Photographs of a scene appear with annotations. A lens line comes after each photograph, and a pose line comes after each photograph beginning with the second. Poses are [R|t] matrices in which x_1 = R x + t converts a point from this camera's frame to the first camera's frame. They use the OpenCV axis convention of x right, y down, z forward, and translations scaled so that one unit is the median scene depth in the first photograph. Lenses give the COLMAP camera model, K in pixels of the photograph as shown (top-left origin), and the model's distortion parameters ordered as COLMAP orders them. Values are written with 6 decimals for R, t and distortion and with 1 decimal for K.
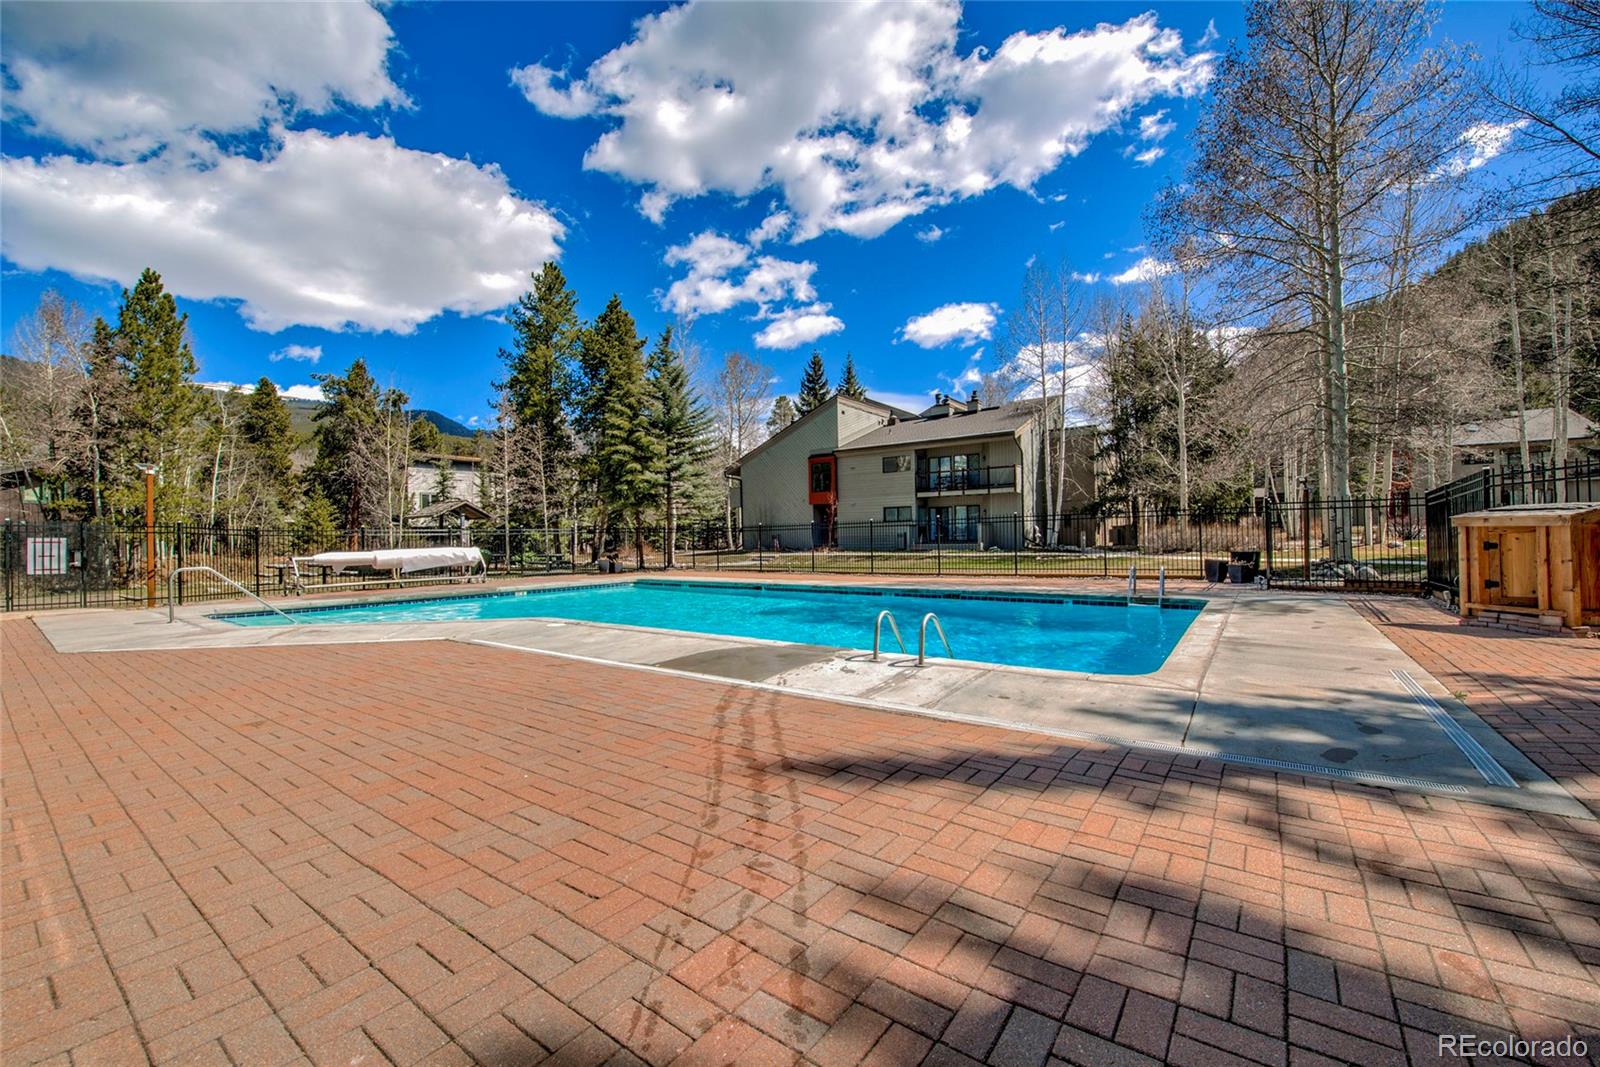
lens RADIAL K [[650.1, 0, 797.1], [0, 650.1, 539.5], [0, 0, 1]] dist [-0.015790, -0.002529]
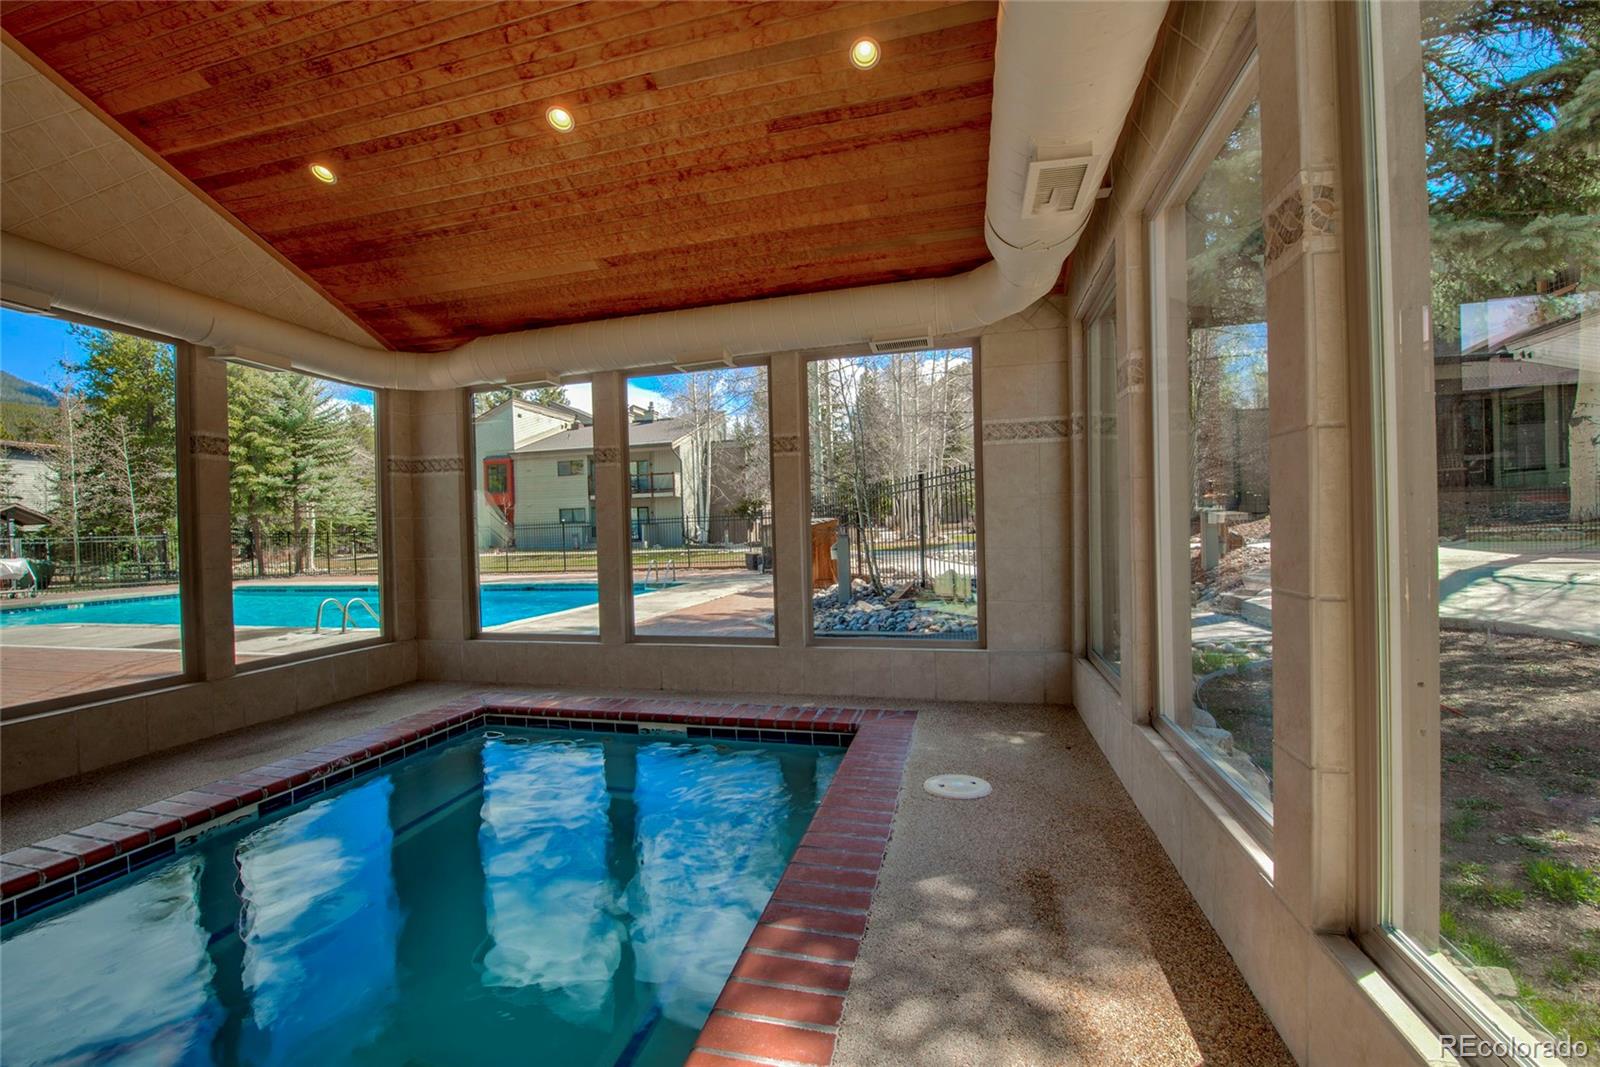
lens RADIAL K [[650.1, 0, 797.1], [0, 650.1, 539.5], [0, 0, 1]] dist [-0.015790, -0.002529]
pose [[0.925288, -0.016835, 0.378892, 0.135431], [0.015170, 0.999858, 0.007380, -0.003112], [-0.378962, -0.001081, 0.925412, -0.172256]]
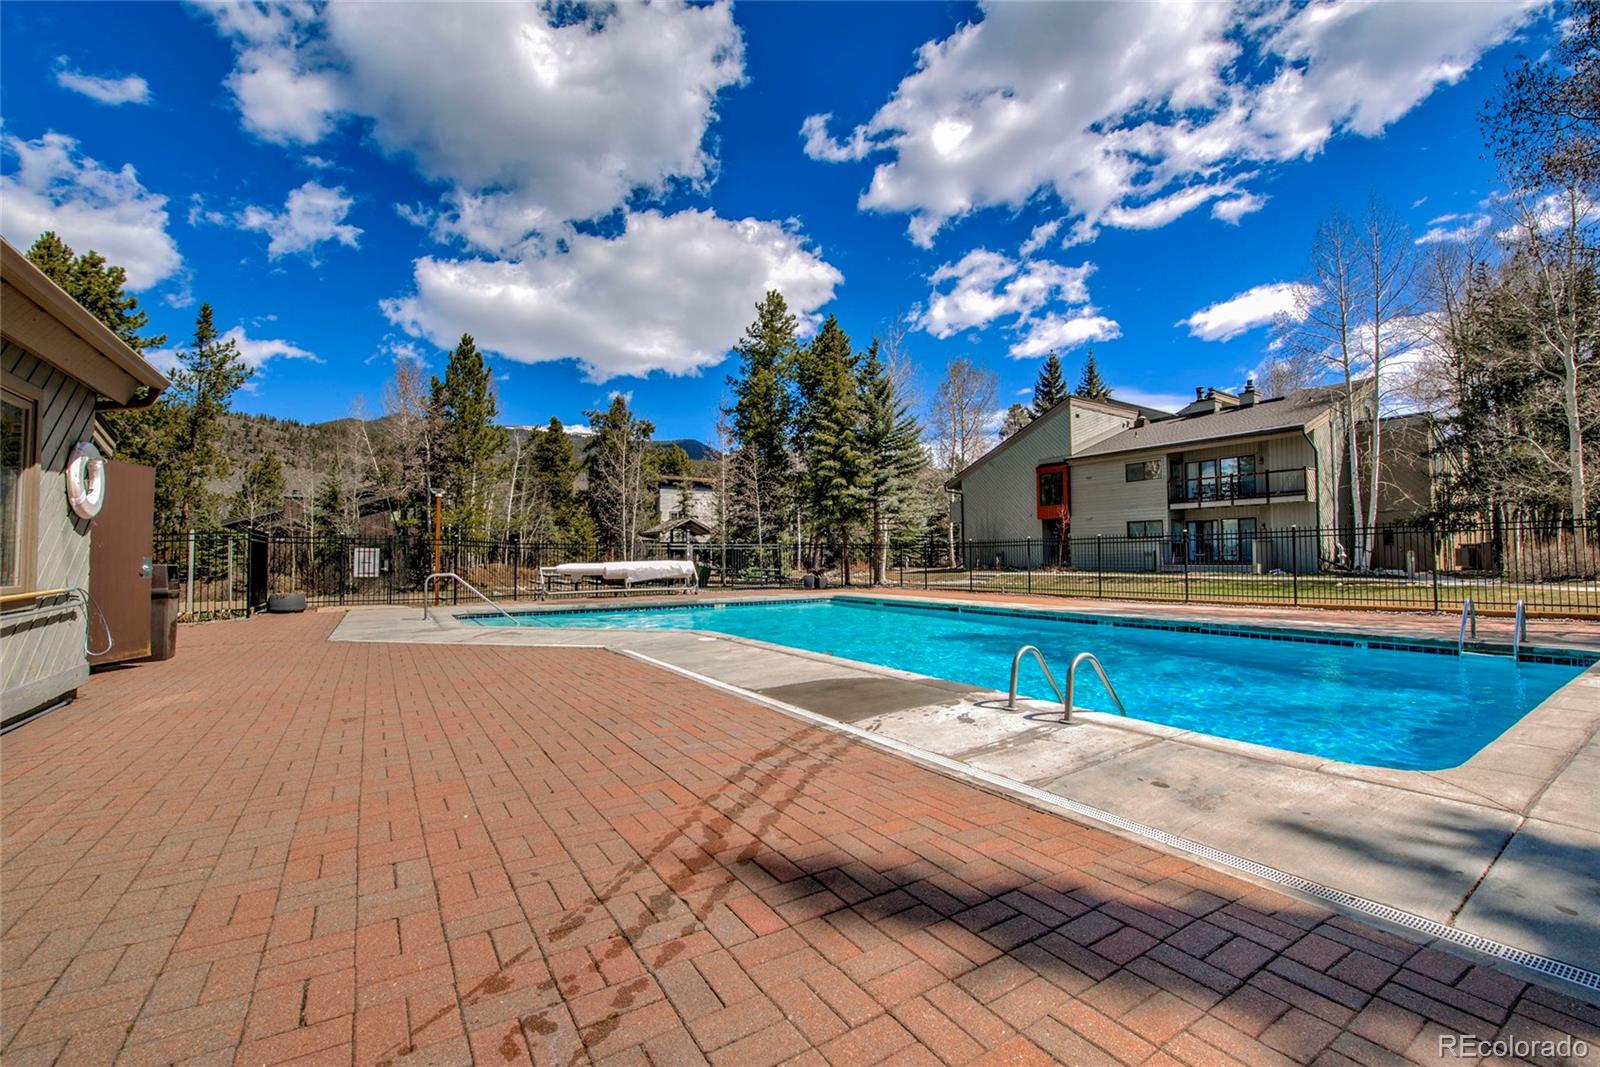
lens RADIAL K [[657.9, 0, 793.5], [0, 657.9, 536.3], [0, 0, 1]] dist [-0.014803, -0.003160]
pose [[0.935735, 0.000312, -0.352703, 0.036790], [-0.011284, 0.999514, -0.029052, 0.000974], [0.352522, 0.031165, 0.935284, 0.038325]]
